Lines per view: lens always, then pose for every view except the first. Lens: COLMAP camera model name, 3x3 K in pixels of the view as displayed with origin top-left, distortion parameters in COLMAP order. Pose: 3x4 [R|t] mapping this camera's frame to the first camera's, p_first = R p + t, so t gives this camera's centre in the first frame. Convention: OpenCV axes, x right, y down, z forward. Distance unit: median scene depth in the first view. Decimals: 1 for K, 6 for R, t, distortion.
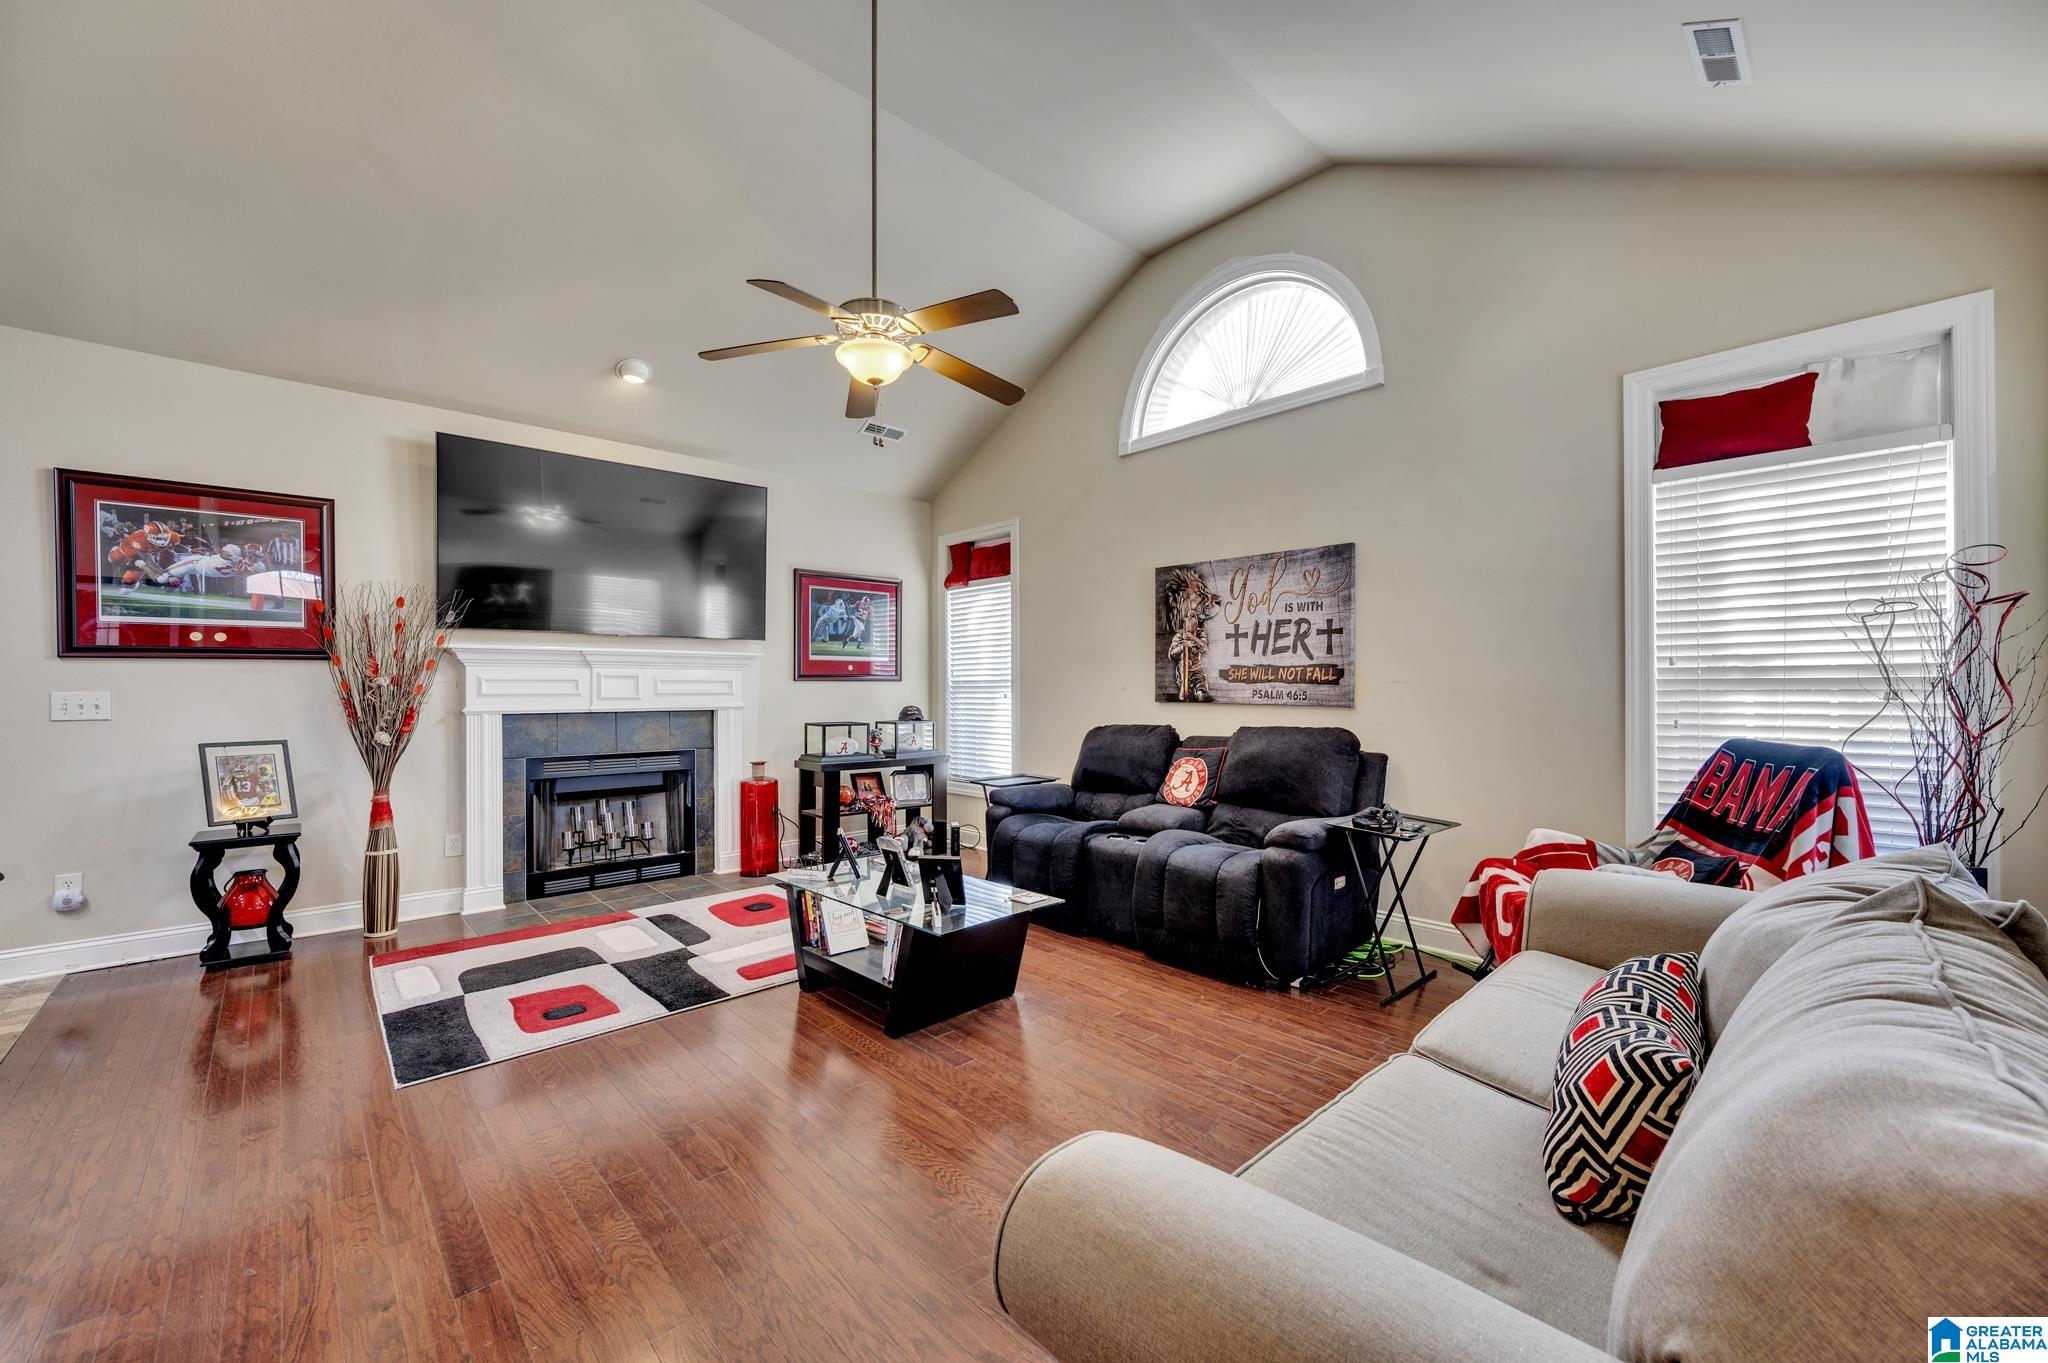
lens RADIAL K [[805.2, 0, 1022.9], [0, 805.2, 687.4], [0, 0, 1]] dist [0.001702, -0.000627]
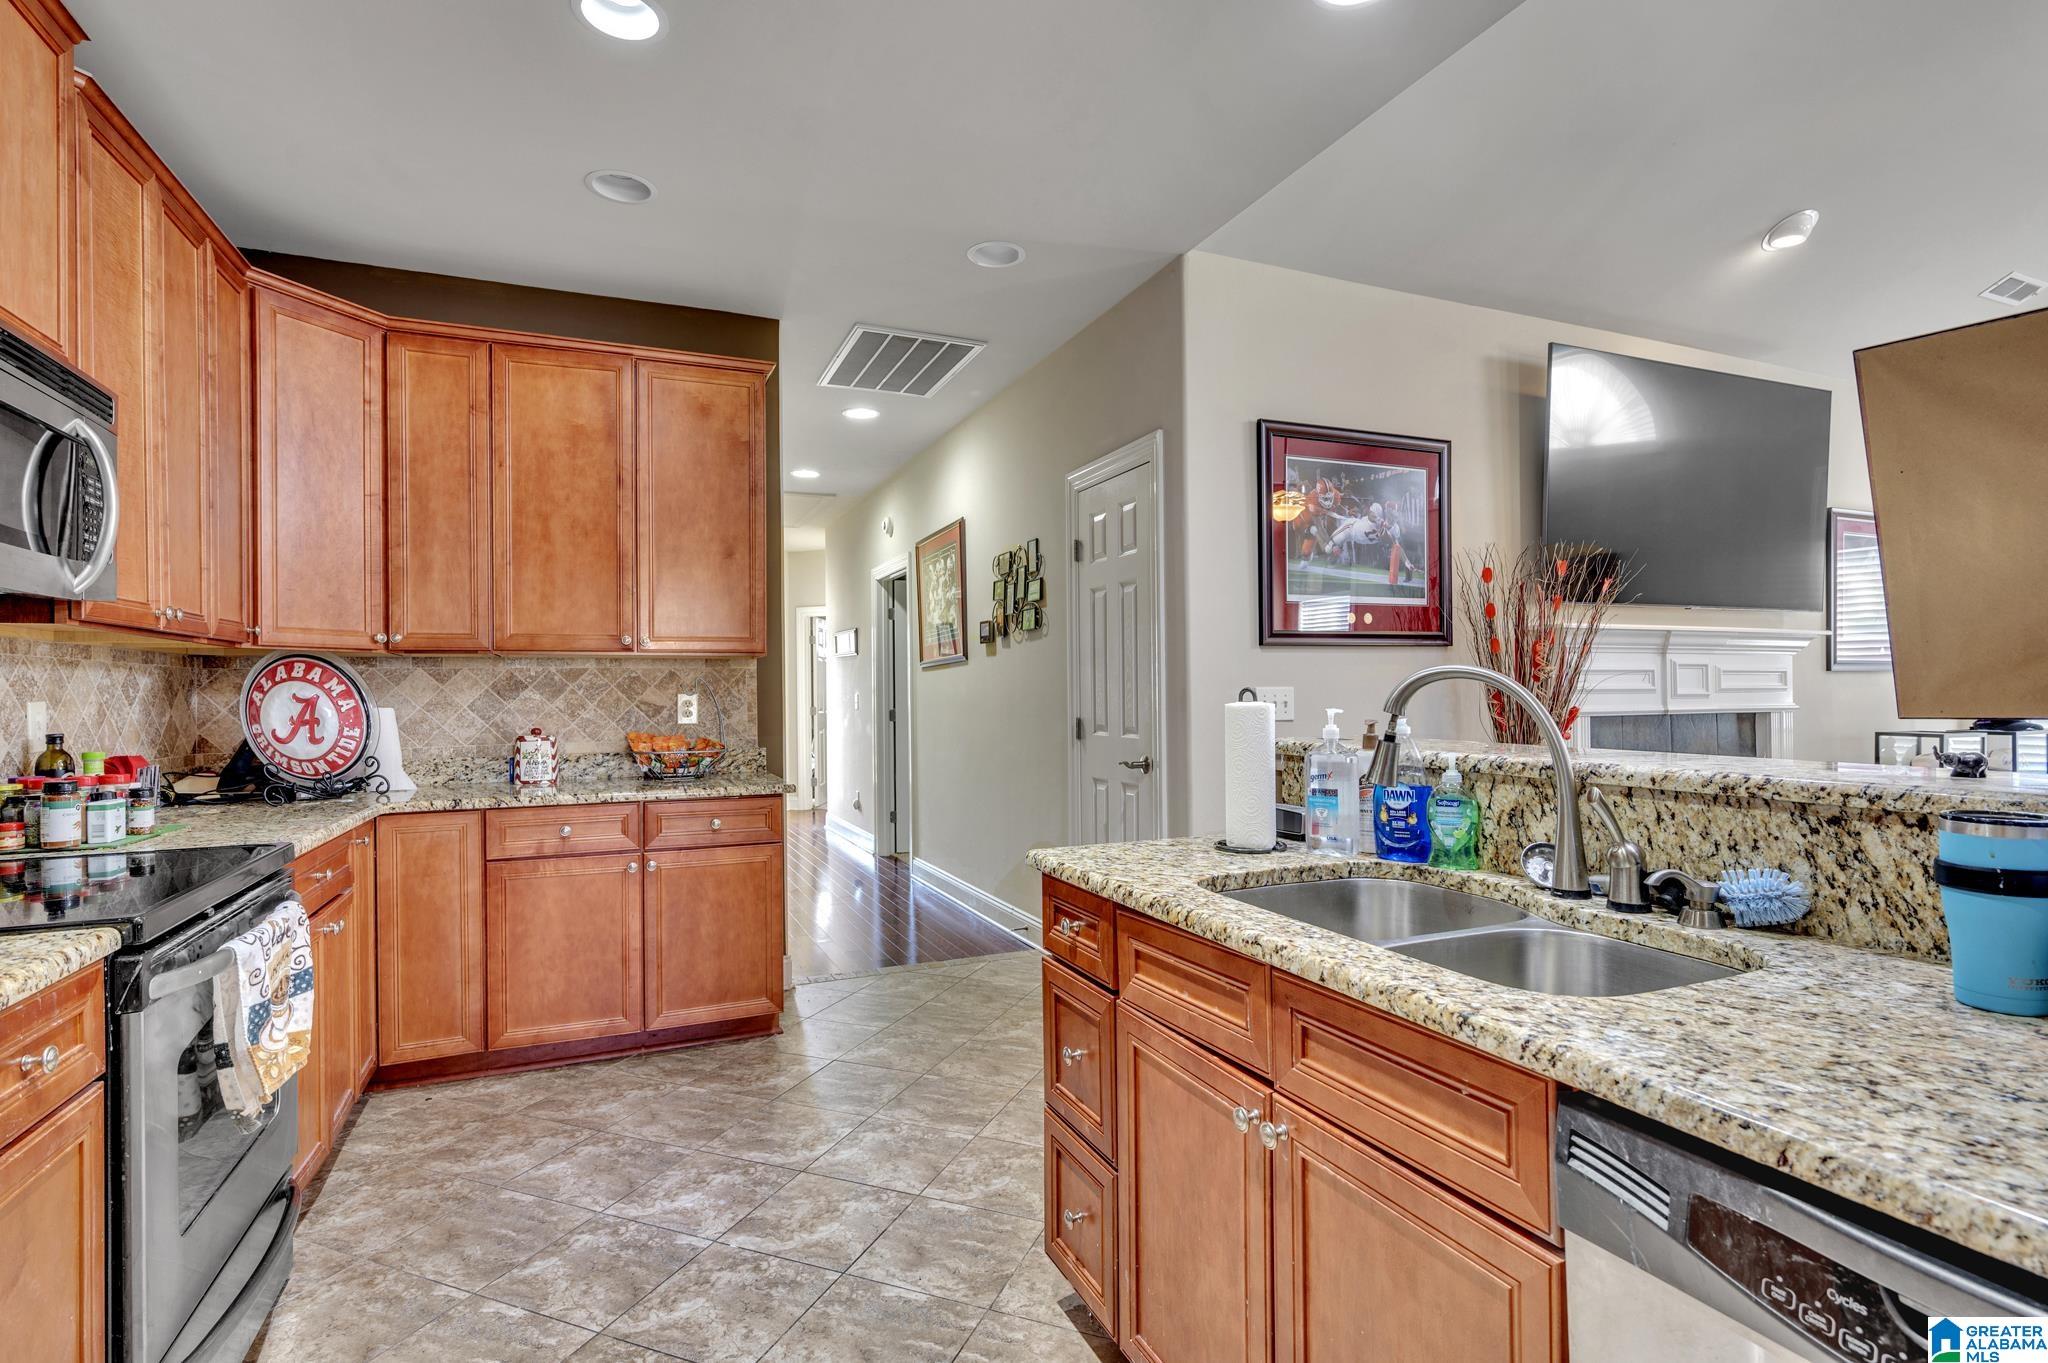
lens RADIAL K [[985.1, 0, 1023.7], [0, 985.1, 689.0], [0, 0, 1]] dist [0.000236, -0.000393]
pose [[0.942013, -0.005700, -0.335529, -0.874630], [0.005608, 0.999984, -0.001243, 0.006377], [0.335531, -0.000711, 0.942029, -0.037040]]
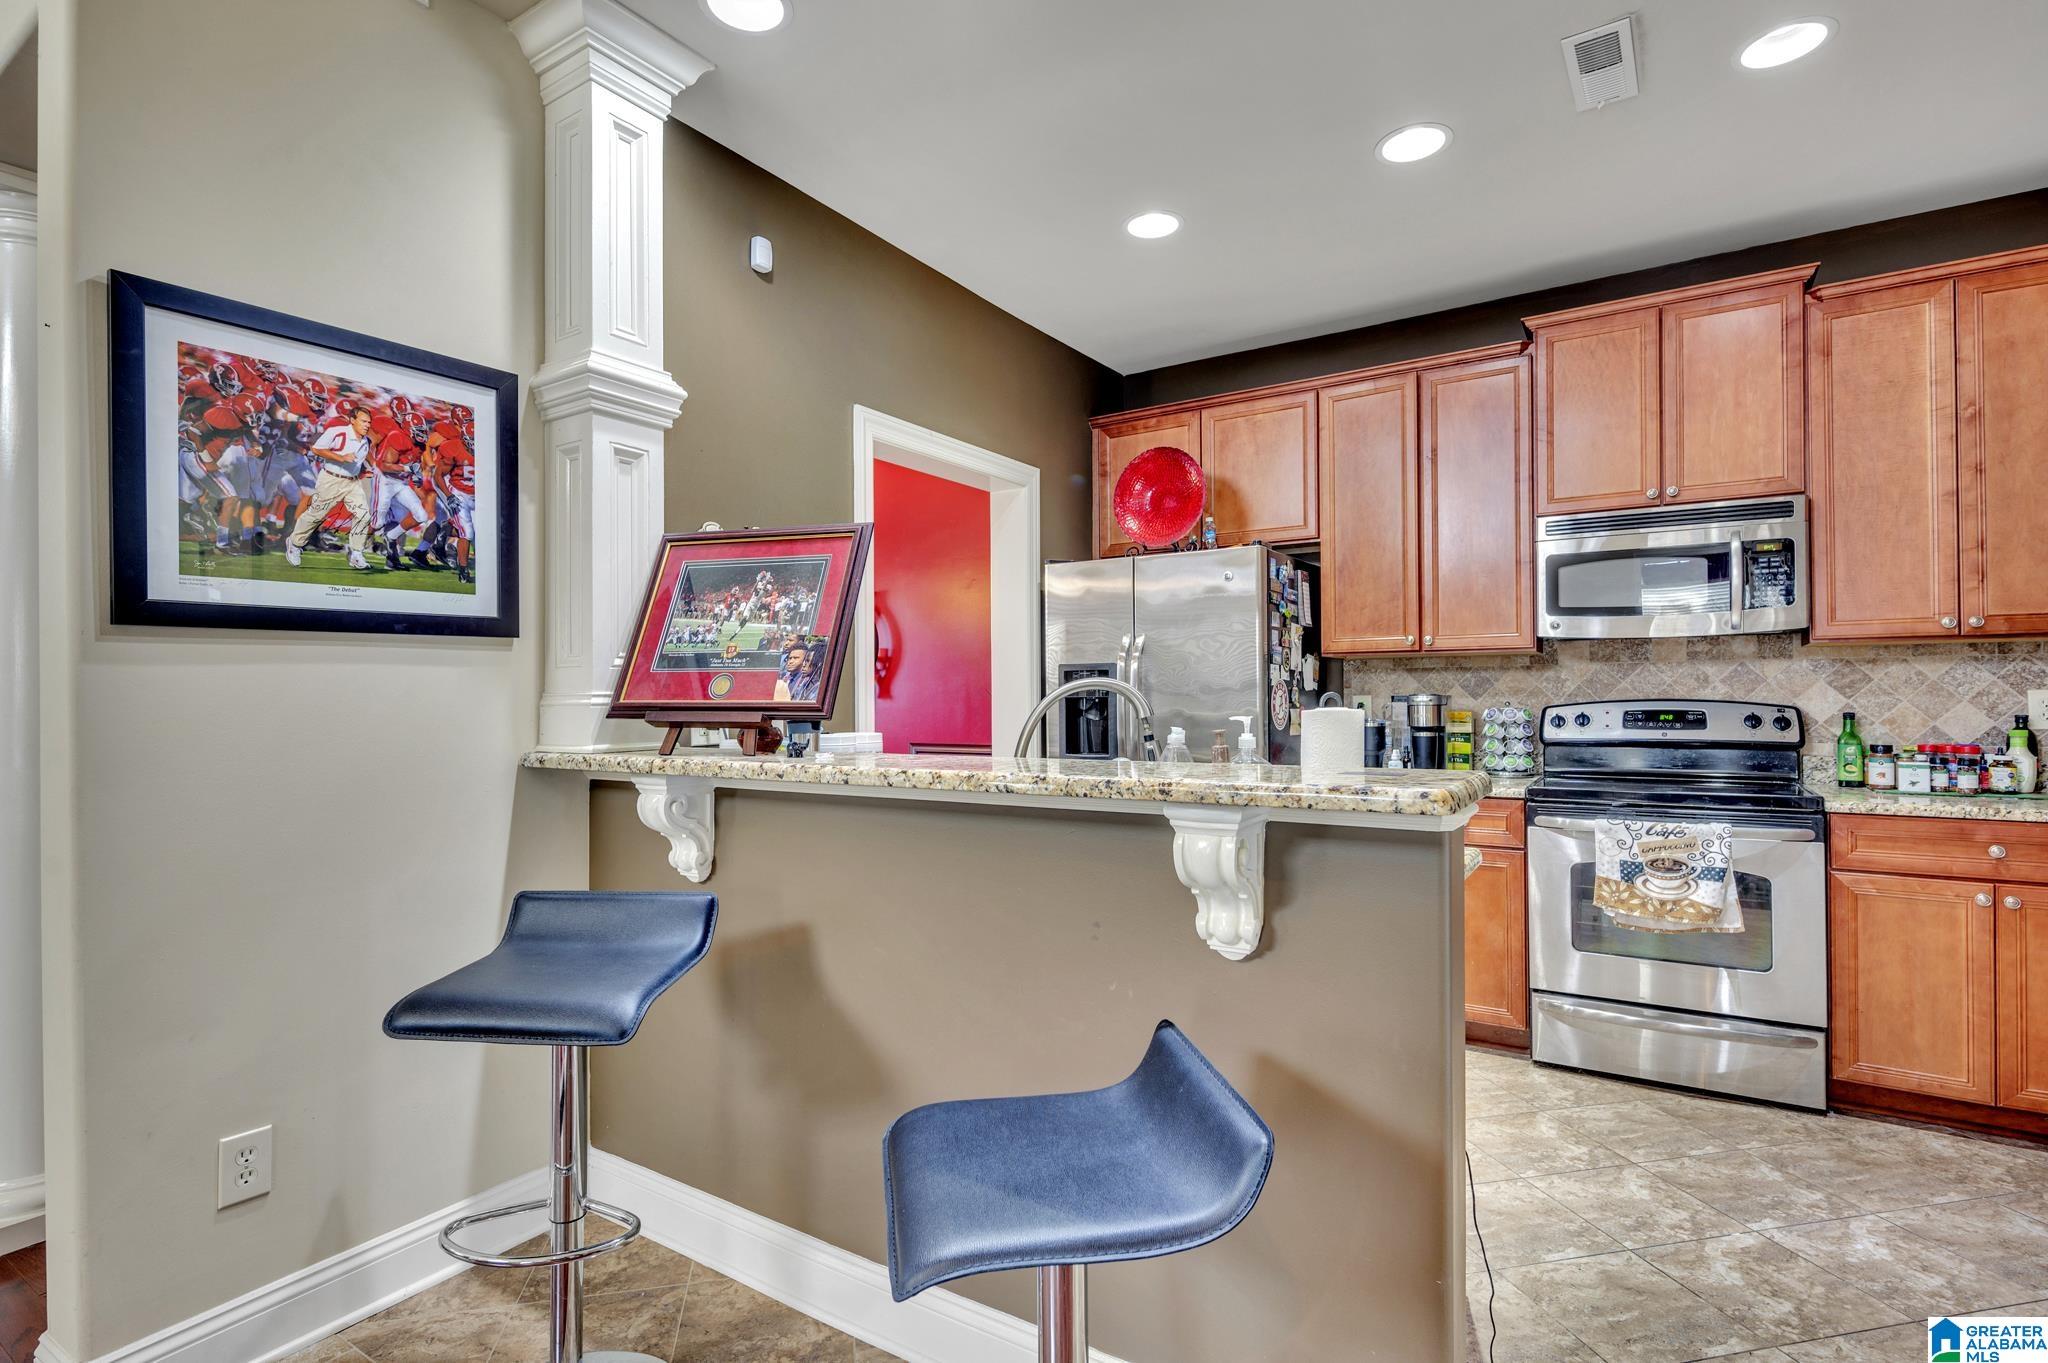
lens RADIAL K [[985.1, 0, 1024.8], [0, 985.1, 687.7], [0, 0, 1]] dist [0.000236, -0.000393]
pose [[-0.968969, 0.008915, -0.247023, -0.702774], [0.010747, 0.999924, -0.006070, 0.004703], [0.246950, -0.008537, -0.968991, 0.791501]]
